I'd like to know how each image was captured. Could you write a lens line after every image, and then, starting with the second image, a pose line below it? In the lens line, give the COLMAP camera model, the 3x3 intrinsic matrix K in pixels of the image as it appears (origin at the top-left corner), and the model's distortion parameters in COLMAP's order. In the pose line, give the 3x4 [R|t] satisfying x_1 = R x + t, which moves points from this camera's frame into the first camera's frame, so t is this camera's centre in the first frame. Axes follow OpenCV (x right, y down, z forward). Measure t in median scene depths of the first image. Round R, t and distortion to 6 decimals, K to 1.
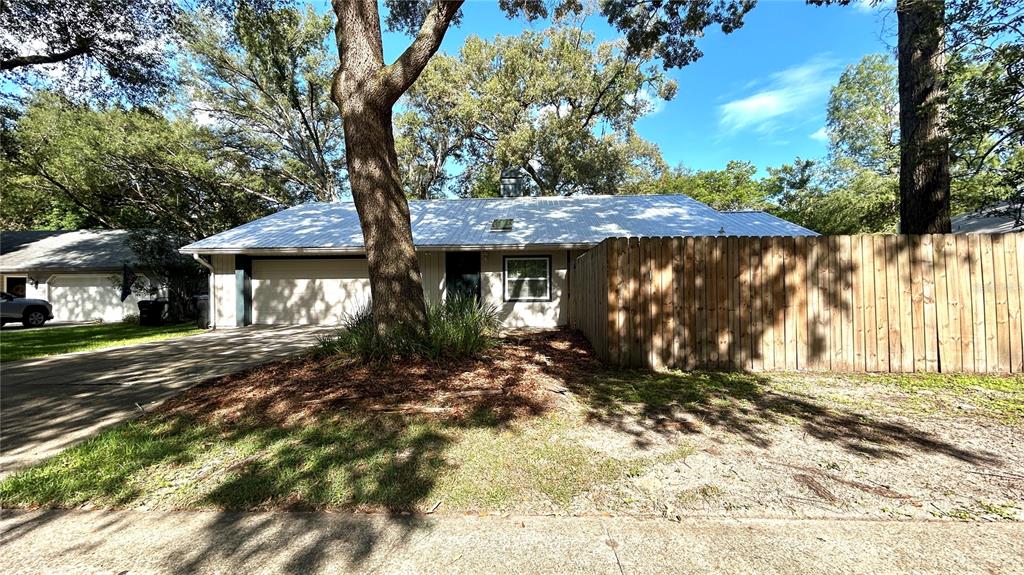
lens RADIAL K [[420.4, 0, 502.3], [0, 420.4, 283.4], [0, 0, 1]] dist [-0.003838, 0.000125]
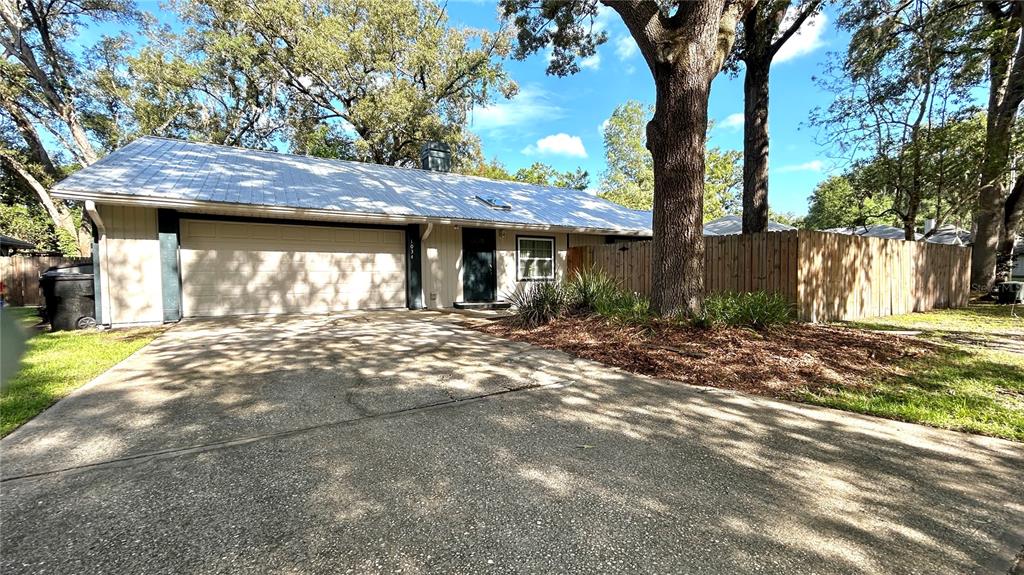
lens RADIAL K [[420.4, 0, 506.9], [0, 420.4, 287.6], [0, 0, 1]] dist [-0.003838, 0.000125]
pose [[0.824871, -0.013703, 0.565154, -0.554159], [-0.014604, 0.998856, 0.045535, 0.012722], [-0.565132, -0.045814, 0.823728, 0.182206]]
